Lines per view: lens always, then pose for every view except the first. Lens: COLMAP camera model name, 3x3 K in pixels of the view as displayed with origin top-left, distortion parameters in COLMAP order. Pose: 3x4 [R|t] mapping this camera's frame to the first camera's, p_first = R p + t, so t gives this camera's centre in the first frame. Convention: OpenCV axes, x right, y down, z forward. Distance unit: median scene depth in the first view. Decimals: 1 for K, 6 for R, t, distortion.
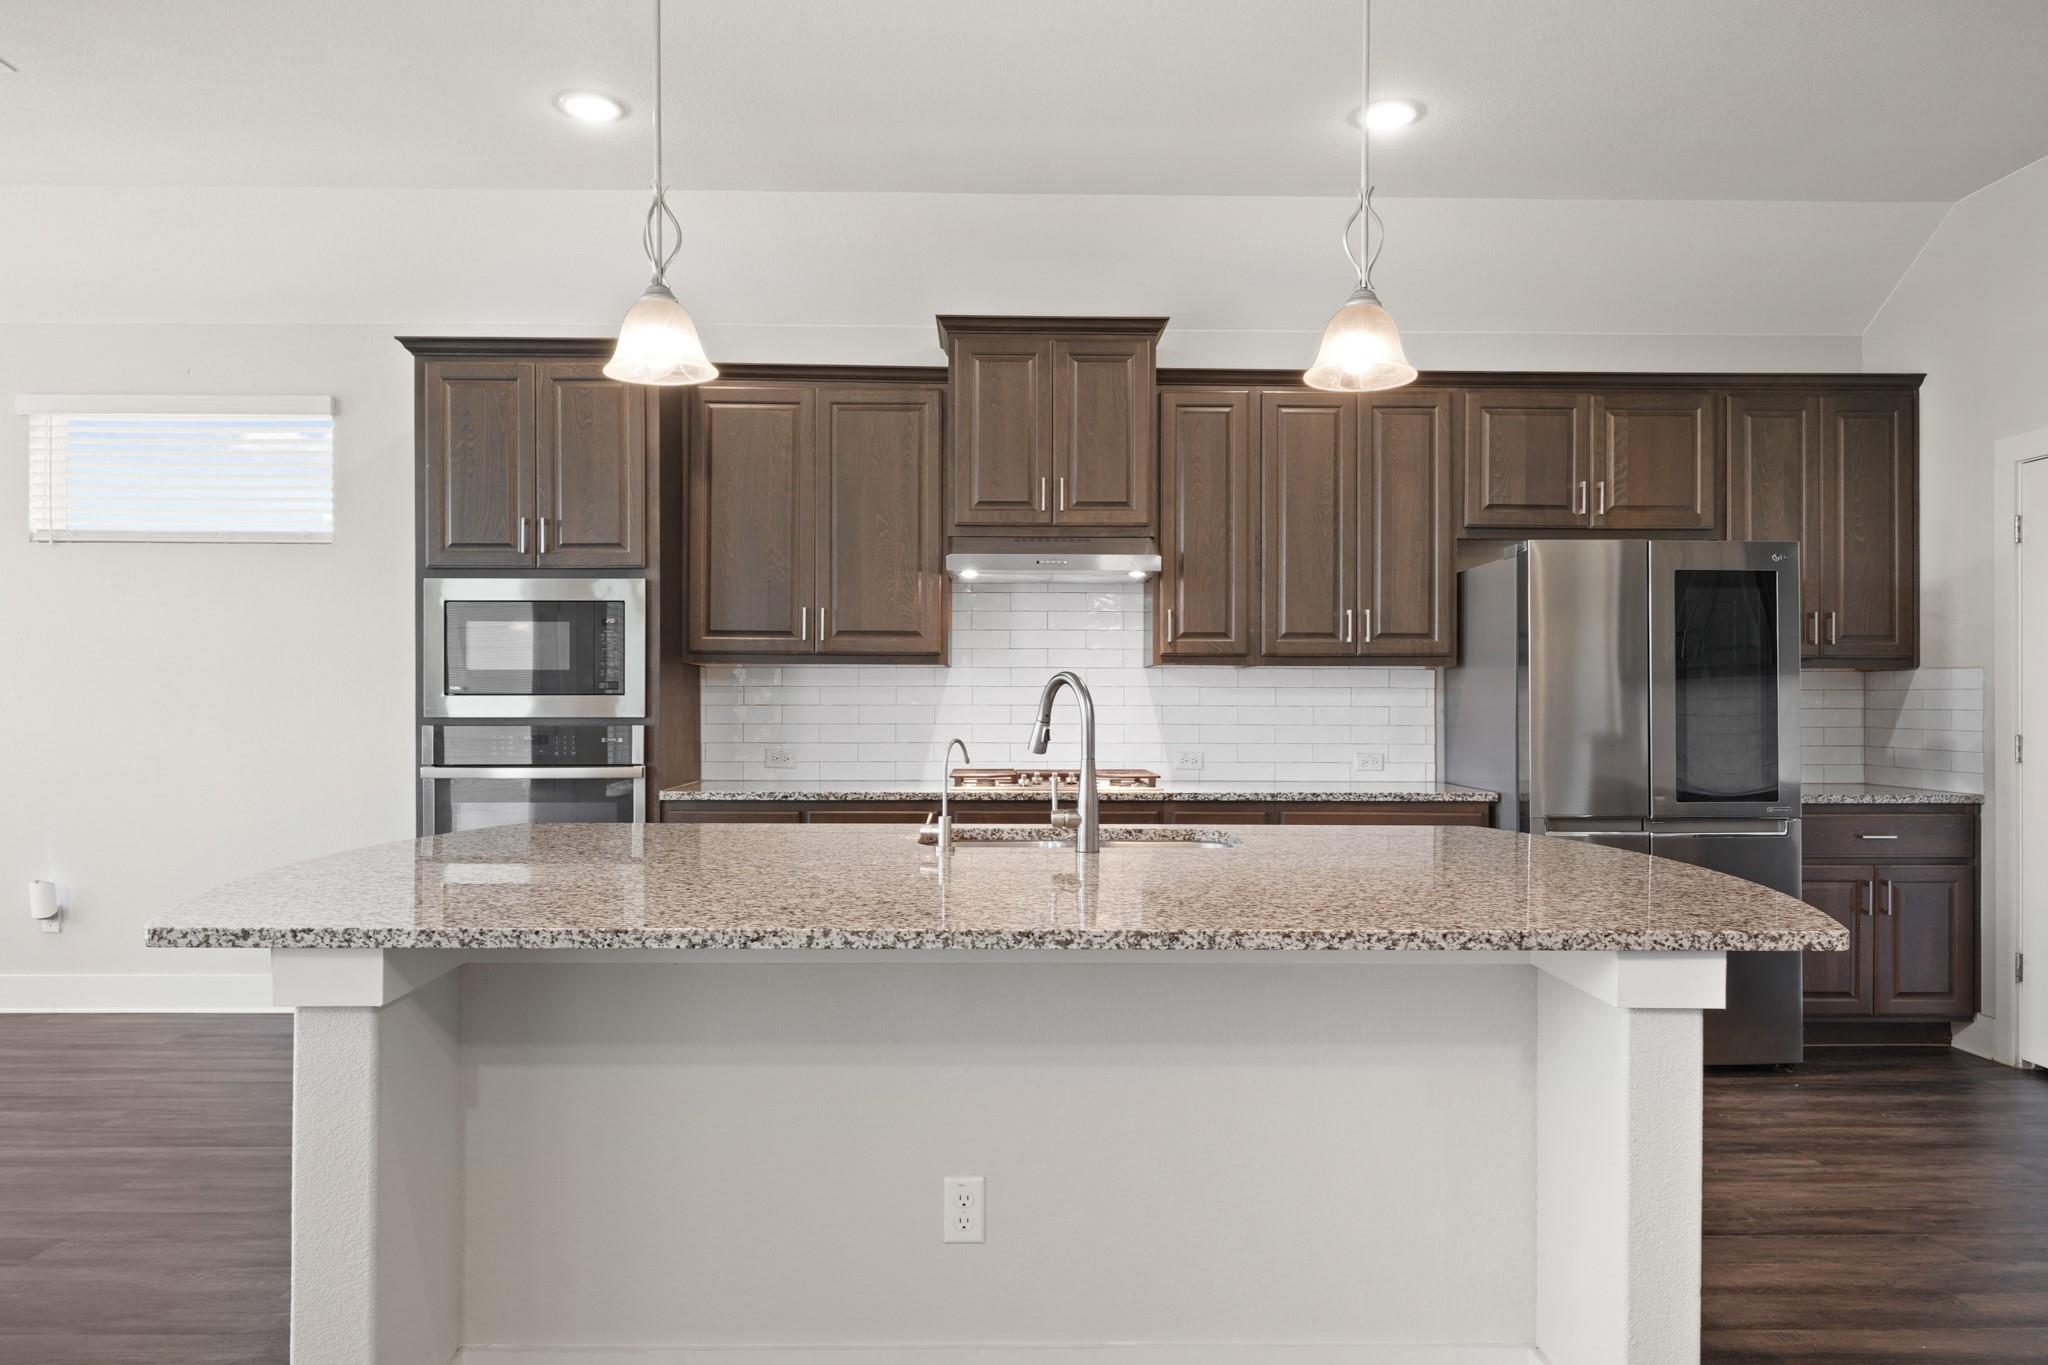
lens RADIAL K [[1302.1, 0, 1024.0], [0, 1302.1, 682.5], [0, 0, 1]] dist [0.007486, 0.000748]
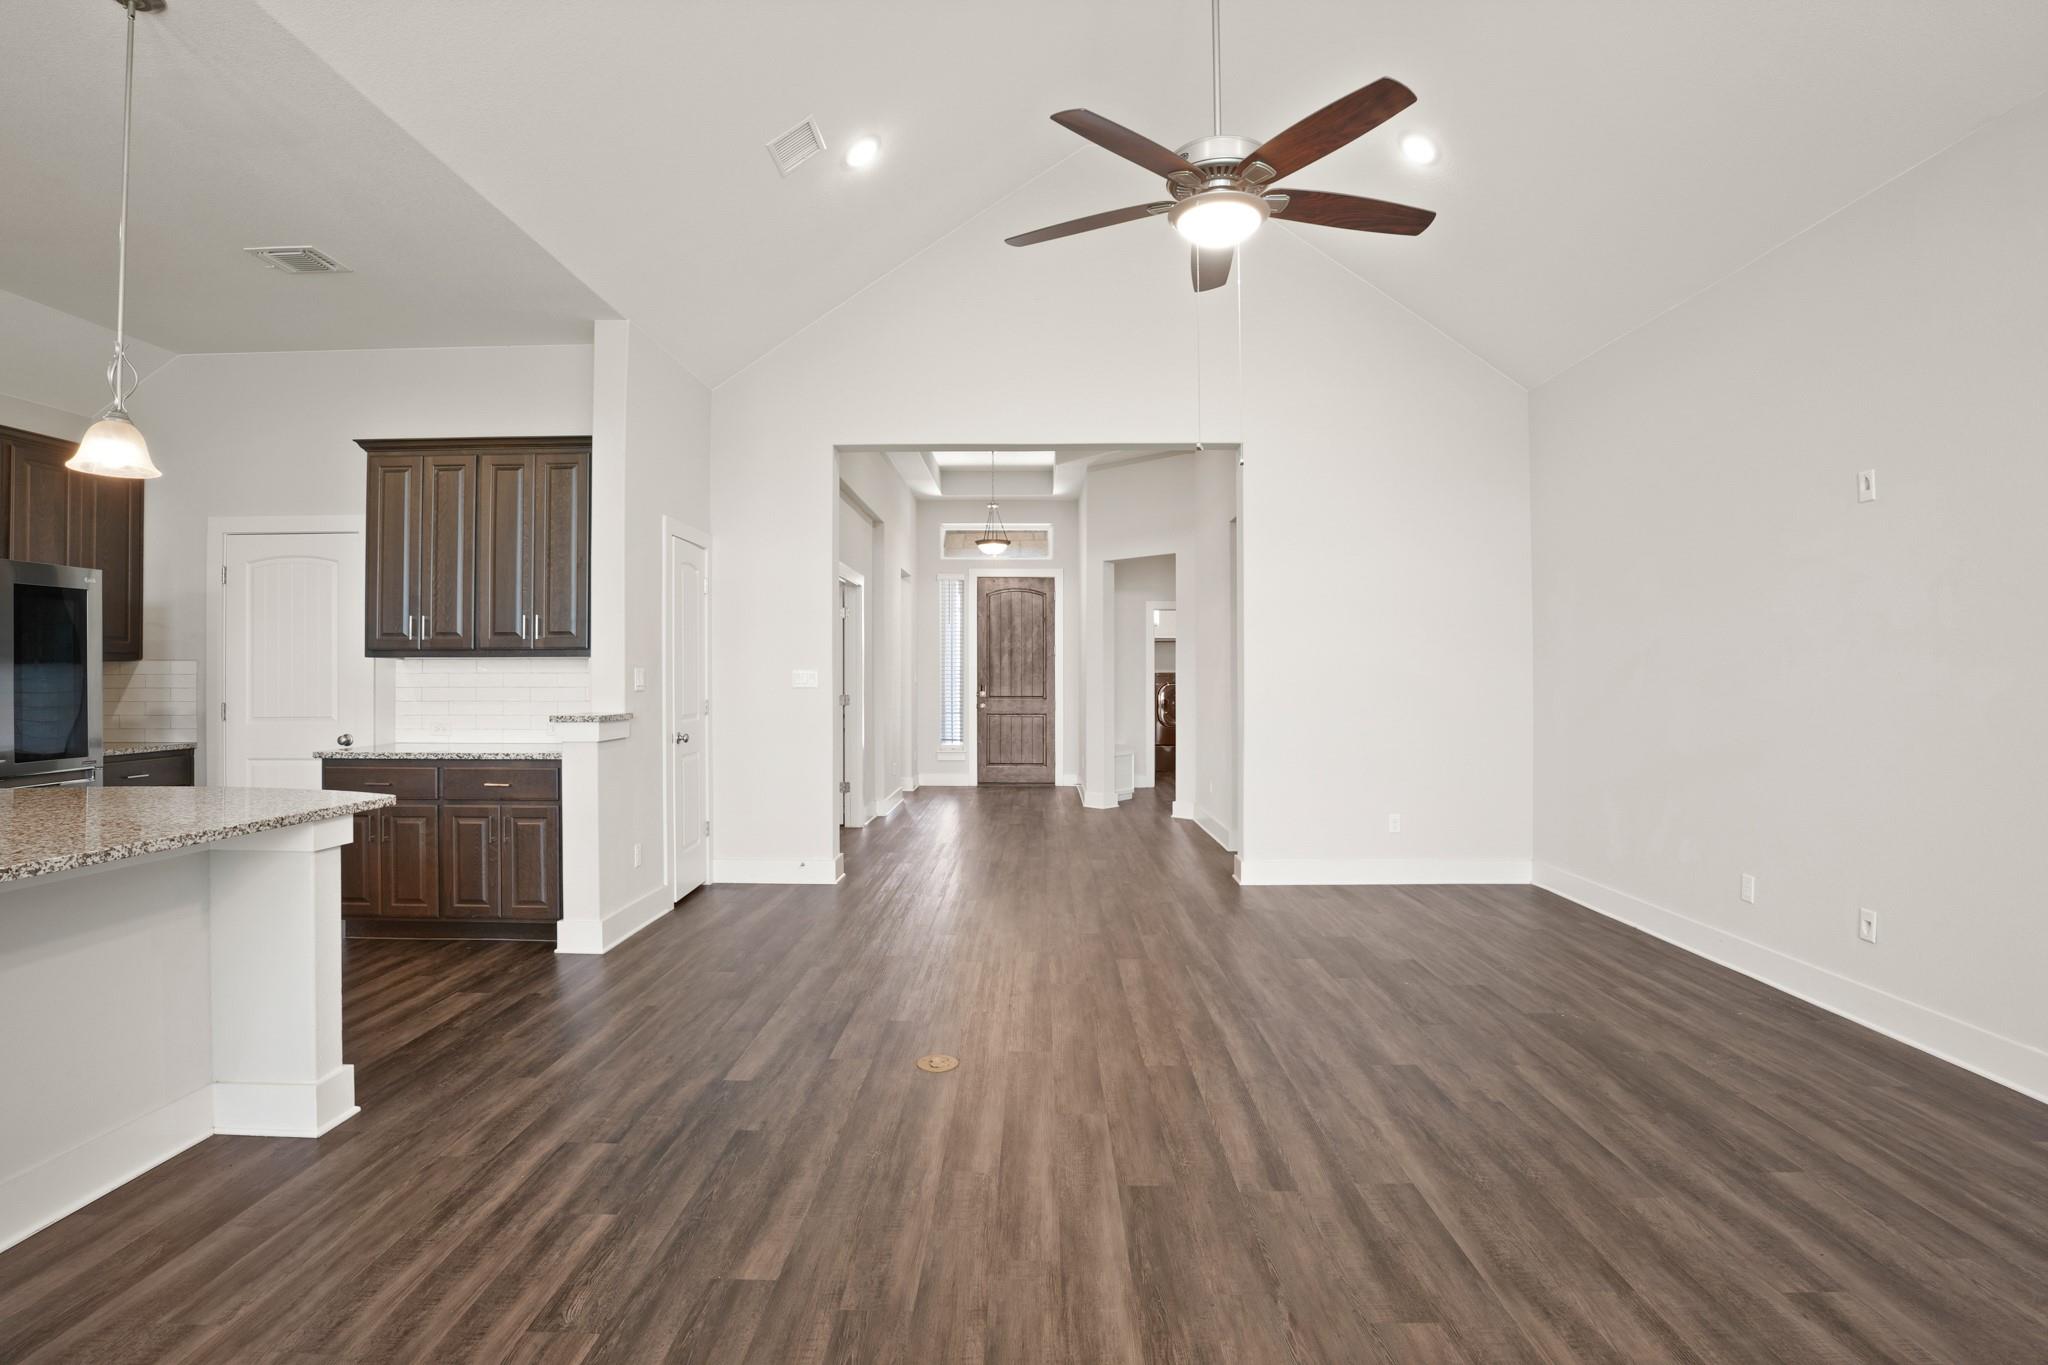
lens RADIAL K [[912.5, 0, 1024.0], [0, 912.5, 682.5], [0, 0, 1]] dist [-0.000473, -0.000038]
pose [[0.029388, -0.010581, 0.999512, -0.361354], [-0.008031, 0.999909, 0.010822, -0.005451], [-0.999536, -0.008345, 0.029301, -0.018292]]
